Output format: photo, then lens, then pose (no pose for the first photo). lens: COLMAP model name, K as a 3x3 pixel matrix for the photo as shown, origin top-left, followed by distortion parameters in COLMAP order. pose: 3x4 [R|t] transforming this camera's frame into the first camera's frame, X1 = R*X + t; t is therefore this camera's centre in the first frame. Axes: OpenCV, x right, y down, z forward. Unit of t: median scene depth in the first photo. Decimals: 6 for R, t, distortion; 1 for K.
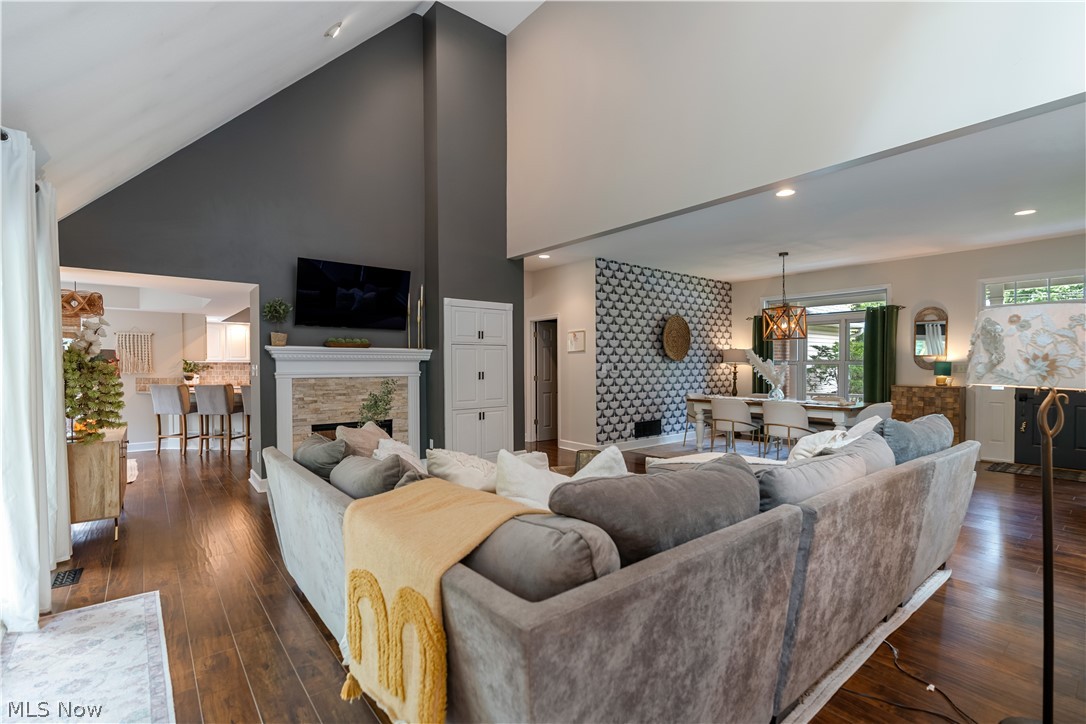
lens RADIAL K [[493.6, 0, 548.6], [0, 493.6, 369.9], [0, 0, 1]] dist [-0.012347, 0.003491]
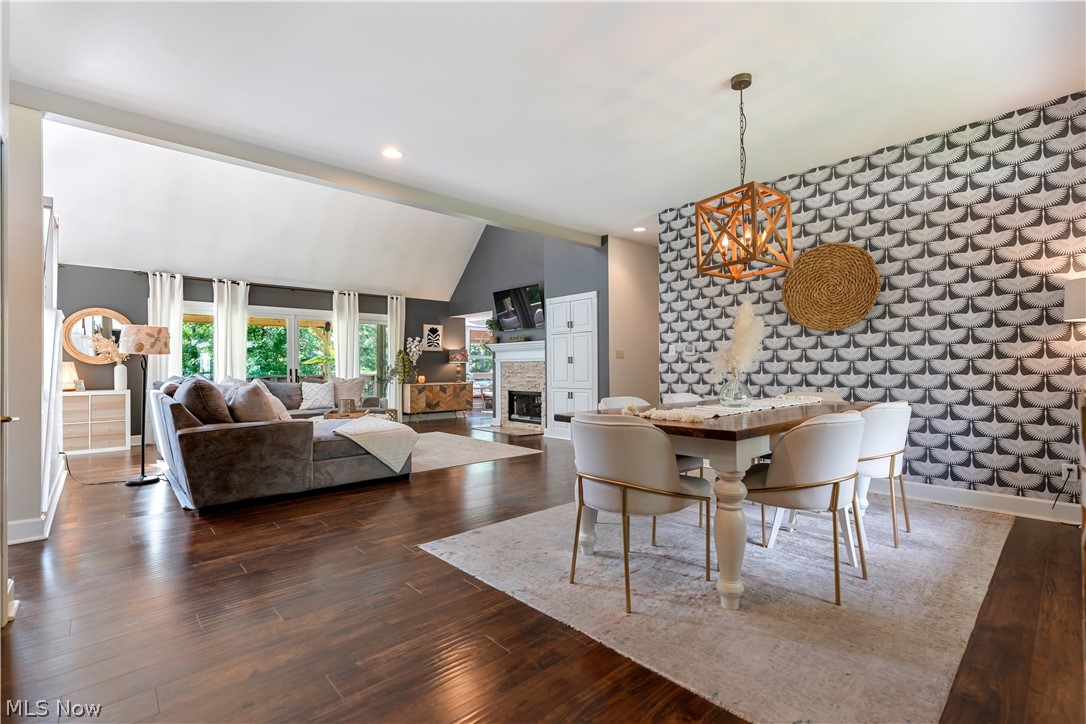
lens RADIAL K [[493.6, 0, 545.7], [0, 493.6, 361.5], [0, 0, 1]] dist [-0.012347, 0.003491]
pose [[0.049864, -0.013634, -0.998663, 1.056275], [-0.006765, 0.999879, -0.013988, 0.033006], [0.998733, 0.007453, 0.049766, 0.930752]]
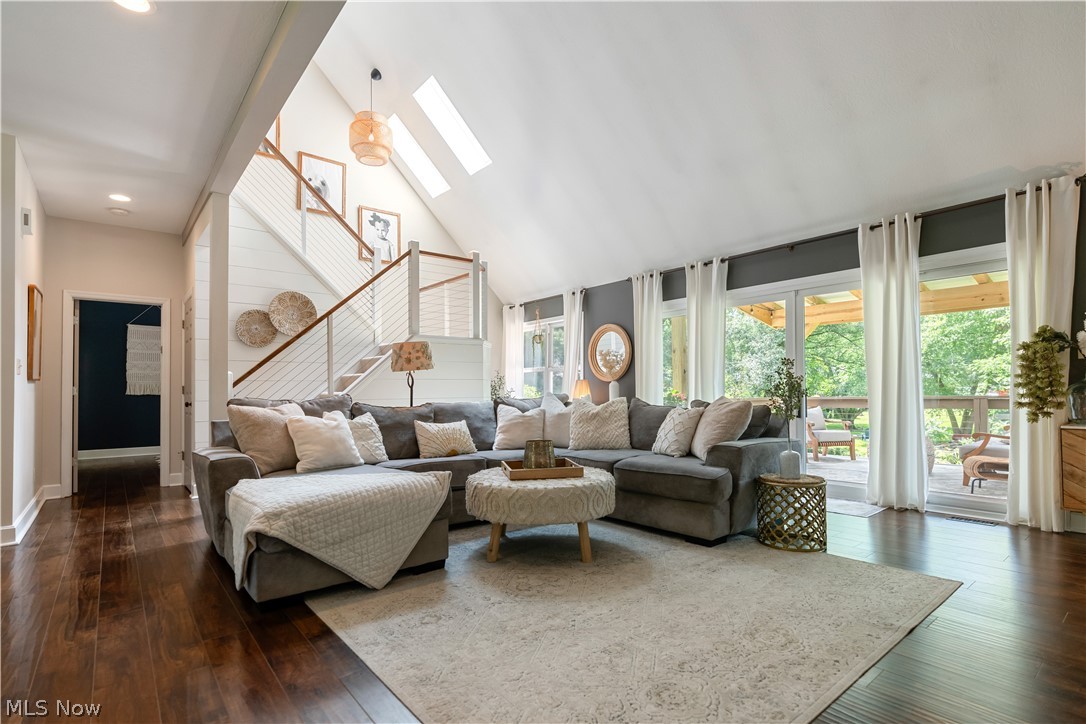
lens RADIAL K [[525.9, 0, 553.0], [0, 525.9, 382.6], [0, 0, 1]] dist [0.003807, 0.000659]
pose [[-0.999923, 0.012370, -0.000439, 0.010364], [0.012375, 0.999822, -0.014264, 0.039661], [0.000262, -0.014268, -0.999898, 1.132291]]
